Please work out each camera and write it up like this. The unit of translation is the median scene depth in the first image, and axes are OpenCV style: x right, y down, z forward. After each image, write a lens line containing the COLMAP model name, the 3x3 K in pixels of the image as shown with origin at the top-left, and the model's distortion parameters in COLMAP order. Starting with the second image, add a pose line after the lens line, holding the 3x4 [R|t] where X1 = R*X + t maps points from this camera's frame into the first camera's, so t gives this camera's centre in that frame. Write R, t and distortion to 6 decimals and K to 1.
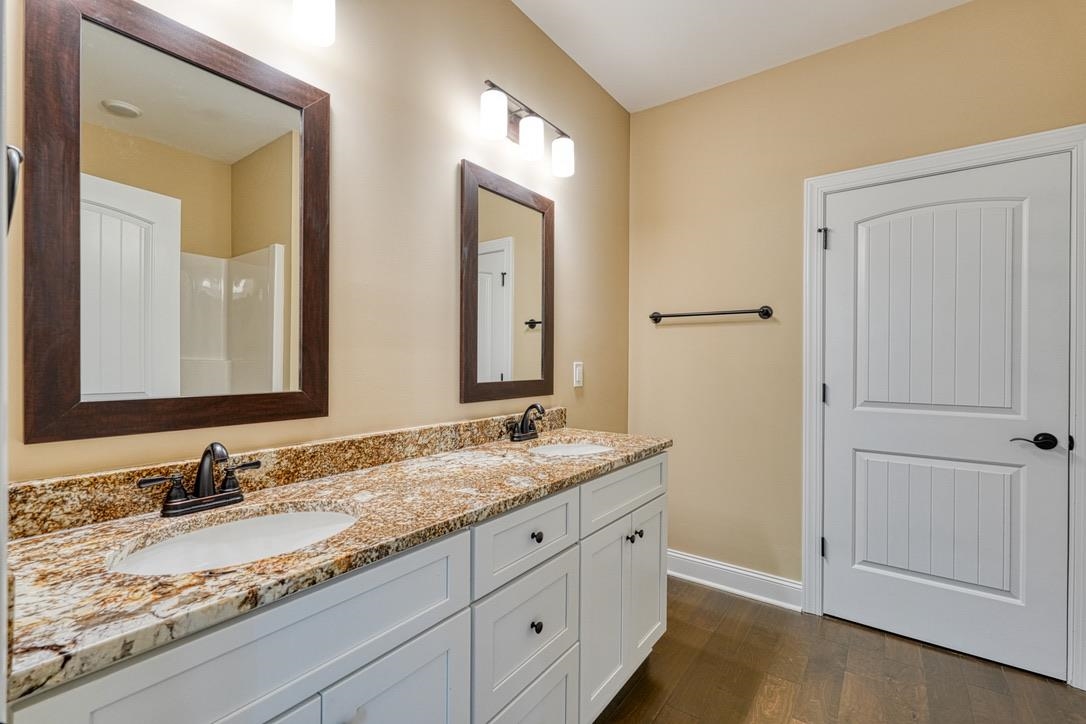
lens RADIAL K [[474.4, 0, 541.7], [0, 474.4, 360.3], [0, 0, 1]] dist [-0.003457, 0.001590]
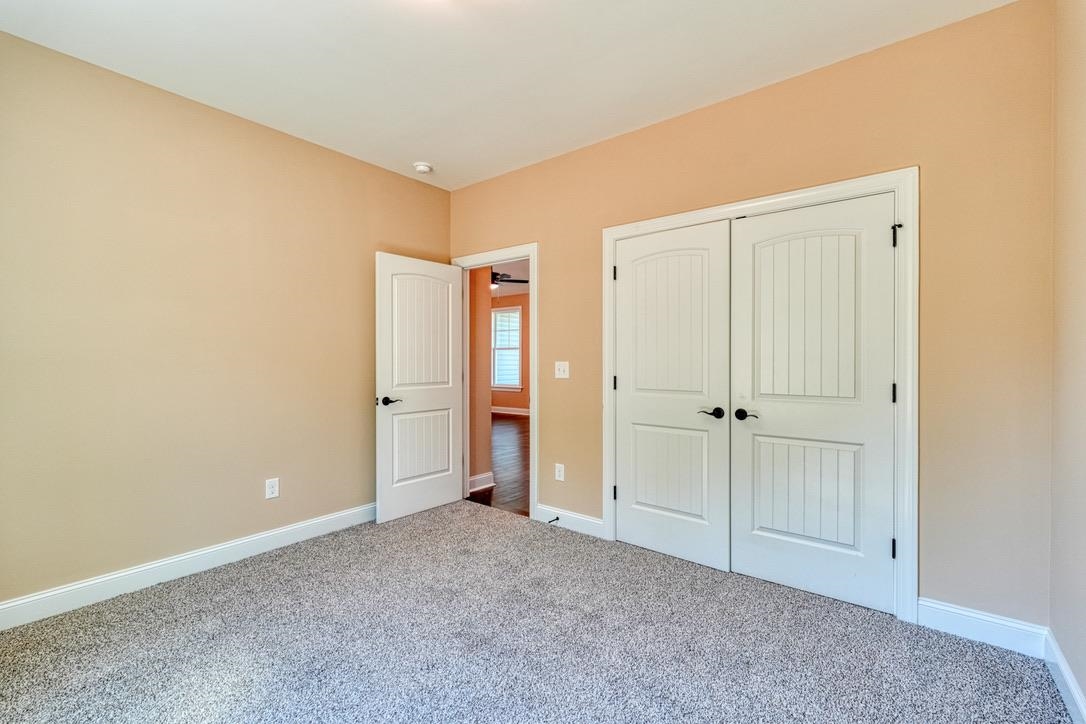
lens RADIAL K [[432.8, 0, 544.1], [0, 432.8, 361.7], [0, 0, 1]] dist [-0.000561, -0.000036]
pose [[0.999977, -0.006061, 0.002878, 0.180839], [0.006059, 0.999981, 0.000659, 0.001563], [-0.002882, -0.000642, 0.999996, -0.129130]]
